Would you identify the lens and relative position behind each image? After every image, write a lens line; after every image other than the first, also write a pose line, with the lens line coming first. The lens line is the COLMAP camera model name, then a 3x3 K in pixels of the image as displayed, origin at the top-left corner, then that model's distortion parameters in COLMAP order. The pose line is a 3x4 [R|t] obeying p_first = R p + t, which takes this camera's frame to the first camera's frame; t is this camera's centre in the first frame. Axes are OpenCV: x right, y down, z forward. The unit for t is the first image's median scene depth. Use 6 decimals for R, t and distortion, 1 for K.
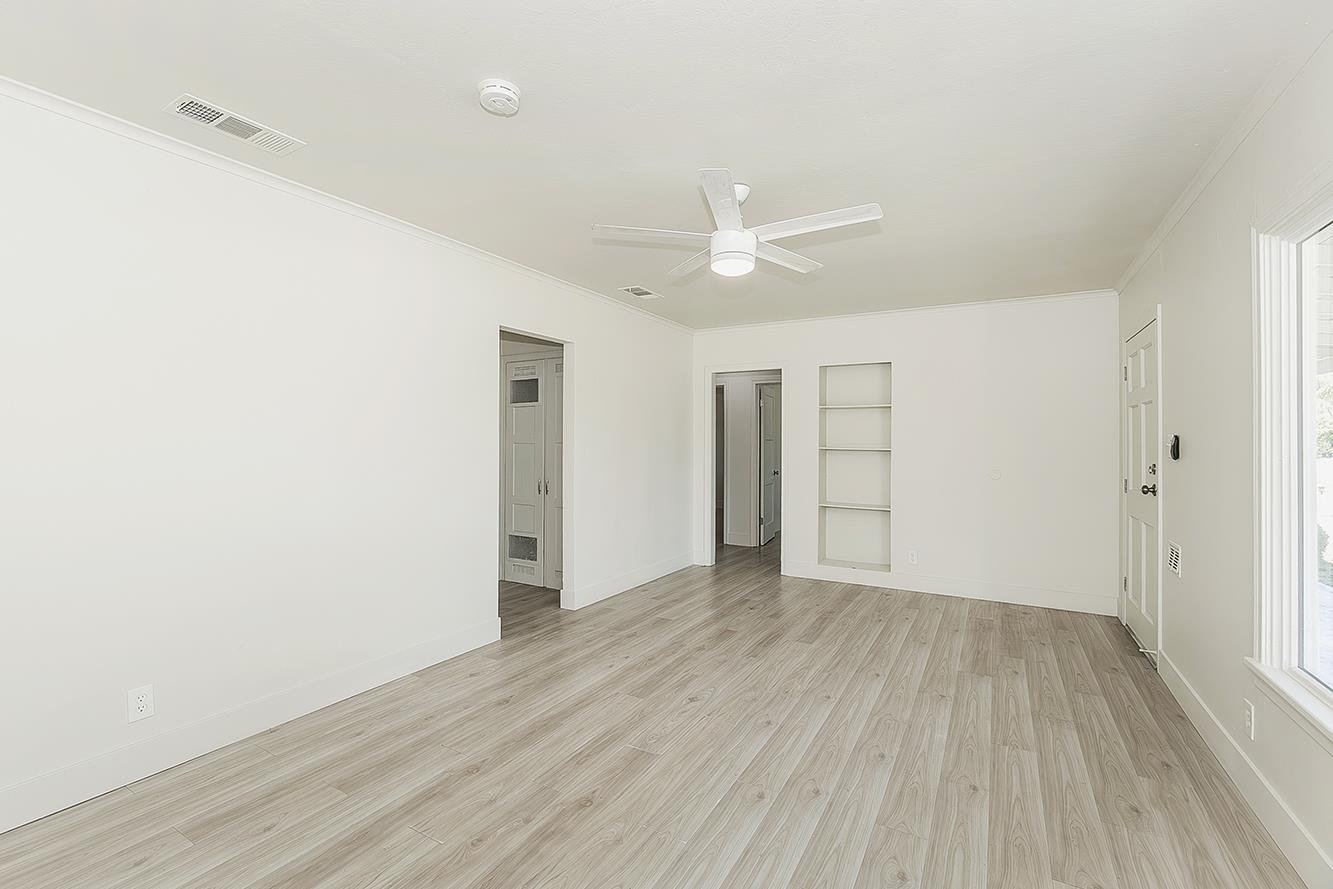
lens RADIAL K [[578.3, 0, 671.8], [0, 578.3, 440.1], [0, 0, 1]] dist [-0.012514, 0.003476]
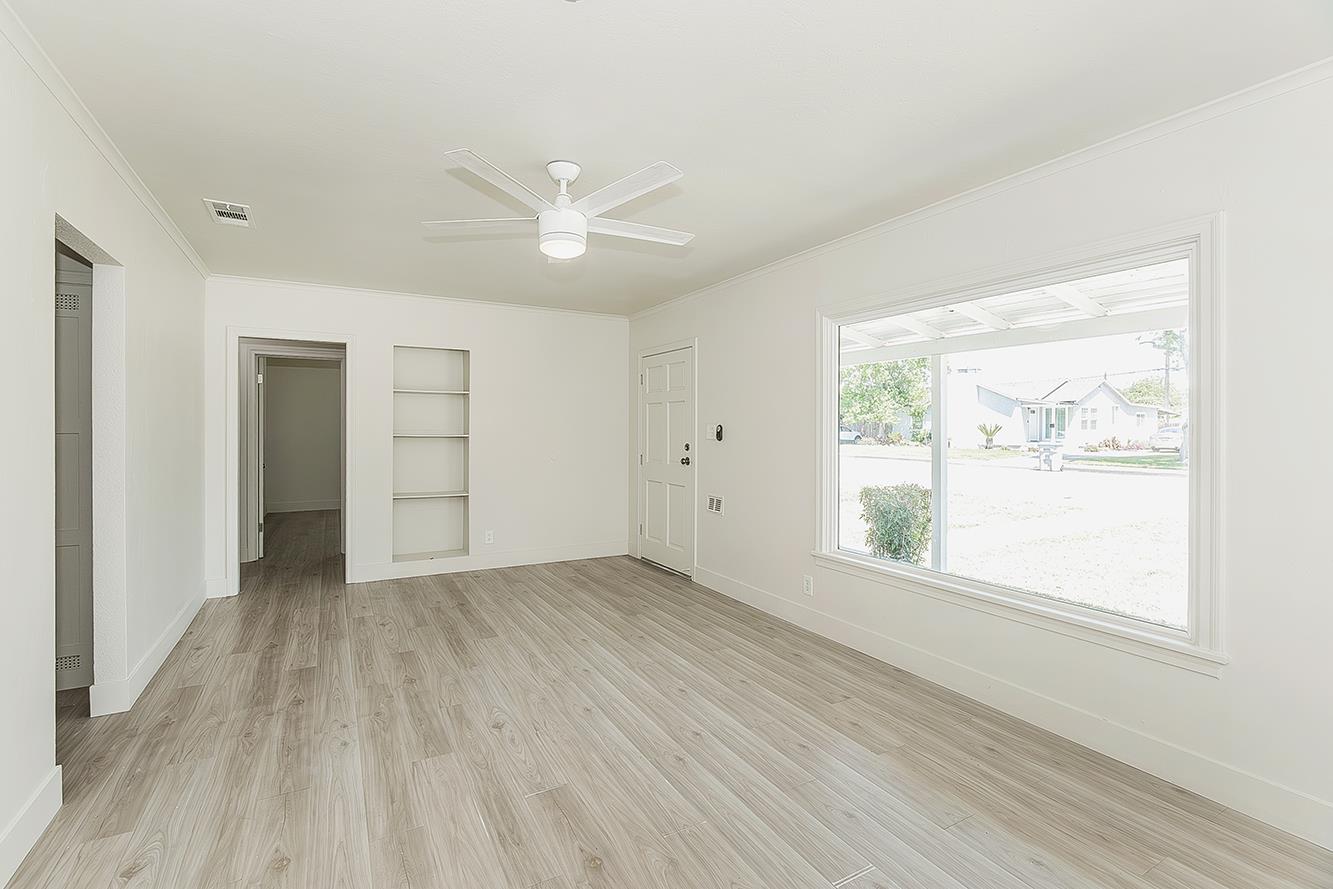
lens RADIAL K [[578.3, 0, 635.5], [0, 578.3, 434.9], [0, 0, 1]] dist [-0.012514, 0.003476]
pose [[0.539730, -0.015229, 0.841701, -0.571596], [-0.004288, 0.999774, 0.020839, -0.013850], [-0.841828, -0.014857, 0.539542, 0.347696]]
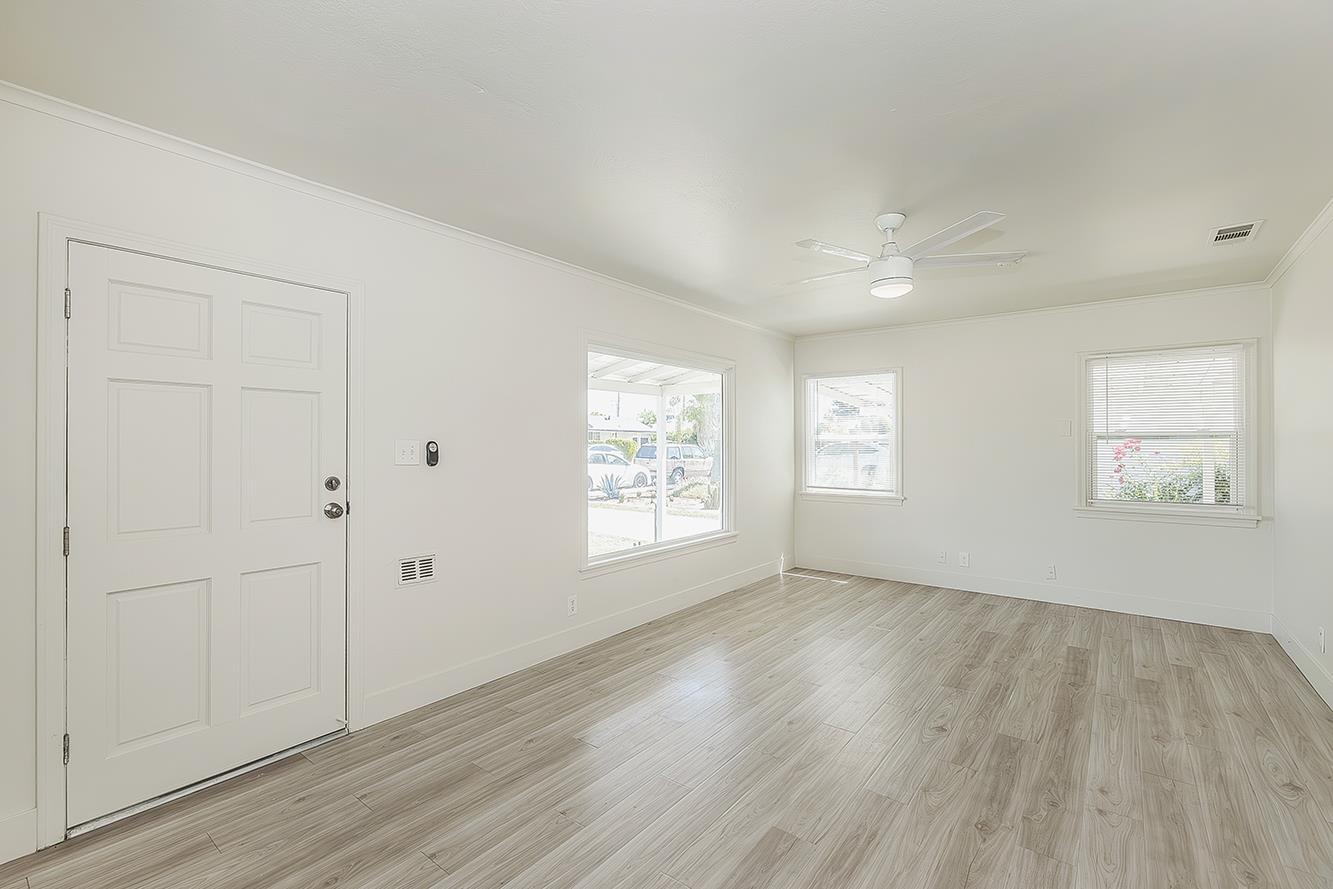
lens RADIAL K [[578.3, 0, 658.9], [0, 578.3, 438.6], [0, 0, 1]] dist [-0.012514, 0.003476]
pose [[-0.986730, -0.002951, 0.162345, 0.328535], [-0.005626, 0.999856, -0.016025, 0.000045], [-0.162274, -0.016725, -0.986604, 1.952125]]
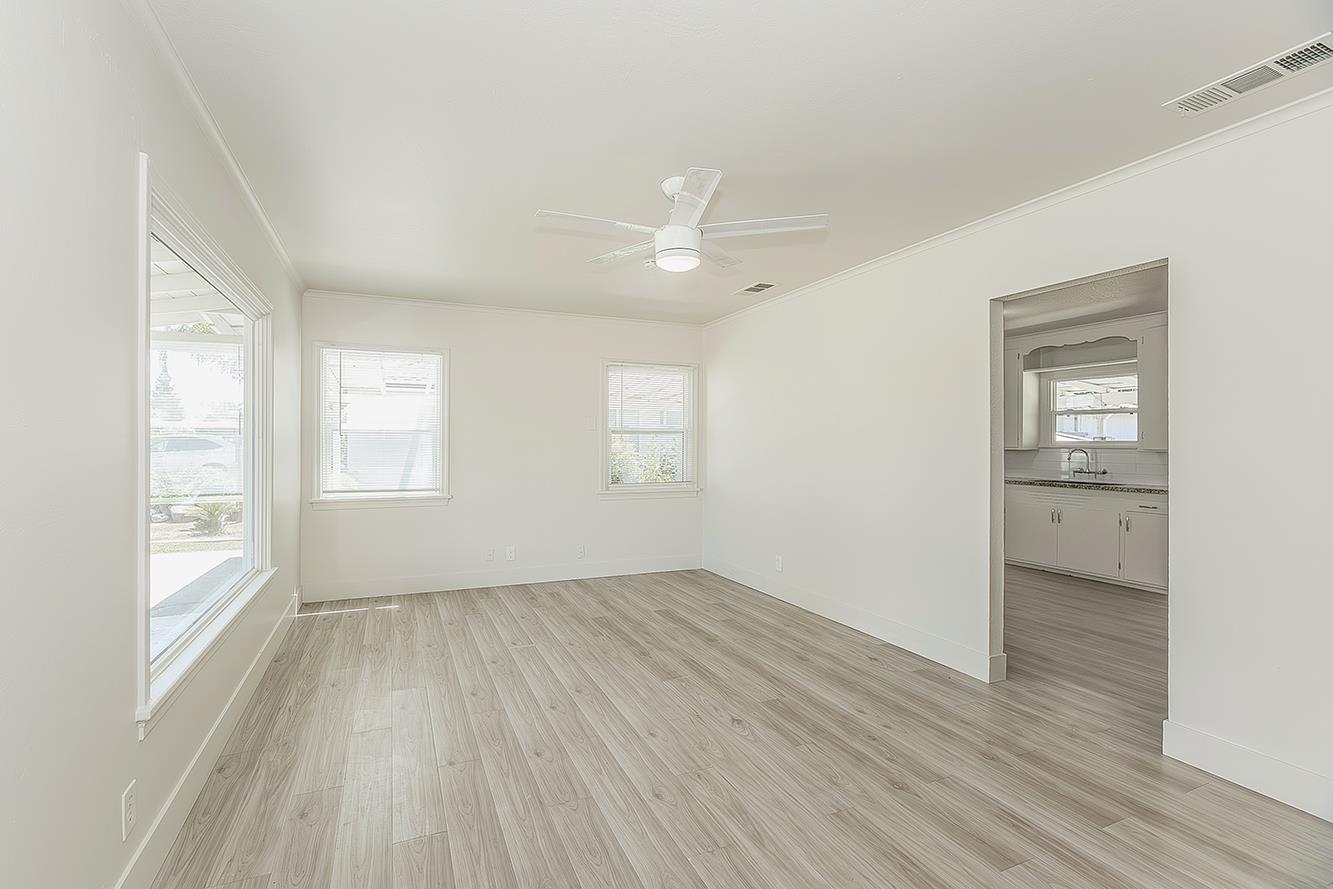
lens RADIAL K [[578.3, 0, 623.6], [0, 578.3, 444.5], [0, 0, 1]] dist [-0.012514, 0.003476]
pose [[-0.622467, -0.005827, -0.782624, 0.853398], [-0.004638, 0.999982, -0.003757, 0.012164], [0.782632, 0.001292, -0.622483, 1.401083]]
